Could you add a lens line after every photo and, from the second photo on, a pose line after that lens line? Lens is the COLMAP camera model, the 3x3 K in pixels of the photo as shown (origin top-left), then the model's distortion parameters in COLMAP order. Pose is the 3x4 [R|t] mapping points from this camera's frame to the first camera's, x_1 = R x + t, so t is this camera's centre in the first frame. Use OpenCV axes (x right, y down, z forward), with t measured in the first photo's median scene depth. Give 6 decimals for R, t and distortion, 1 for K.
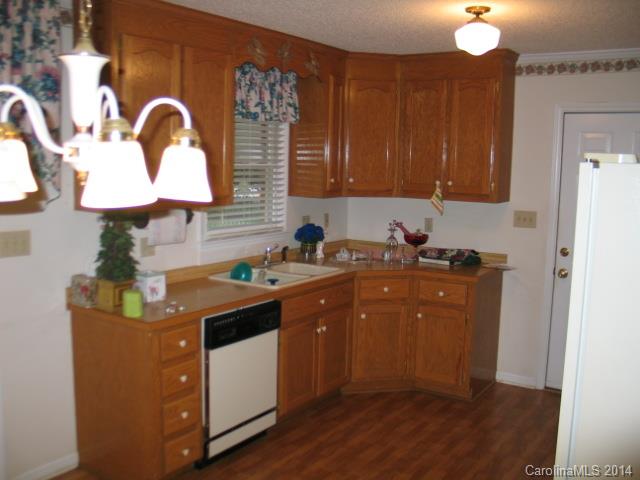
lens RADIAL K [[661.7, 0, 304.3], [0, 661.7, 243.1], [0, 0, 1]] dist [-0.195480, 0.233281]
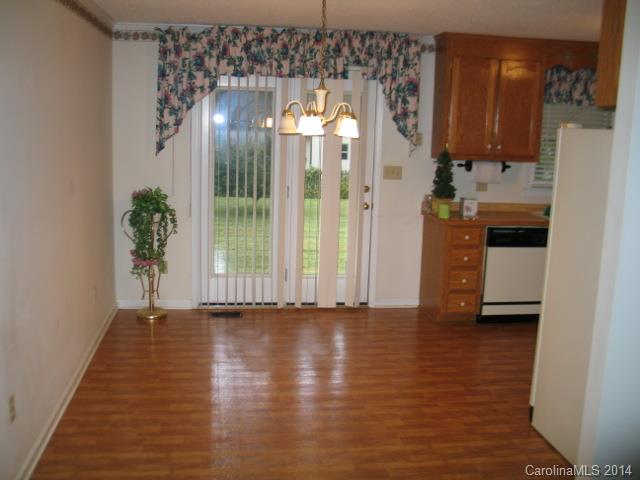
lens RADIAL K [[661.7, 0, 304.3], [0, 661.7, 243.1], [0, 0, 1]] dist [-0.195480, 0.233281]
pose [[0.664186, 0.129292, -0.736302, 0.591731], [-0.106119, 0.991263, 0.078338, 0.059529], [0.739998, 0.026105, 0.672103, -0.343429]]
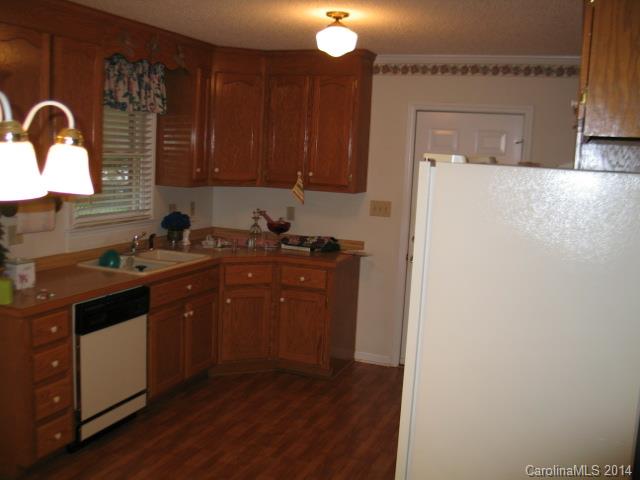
lens RADIAL K [[661.7, 0, 304.3], [0, 661.7, 243.1], [0, 0, 1]] dist [-0.195480, 0.233281]
pose [[0.979177, -0.003248, 0.202984, -0.004944], [-0.000734, 0.999809, 0.019539, -0.001051], [-0.203009, -0.019281, 0.978987, -0.047523]]
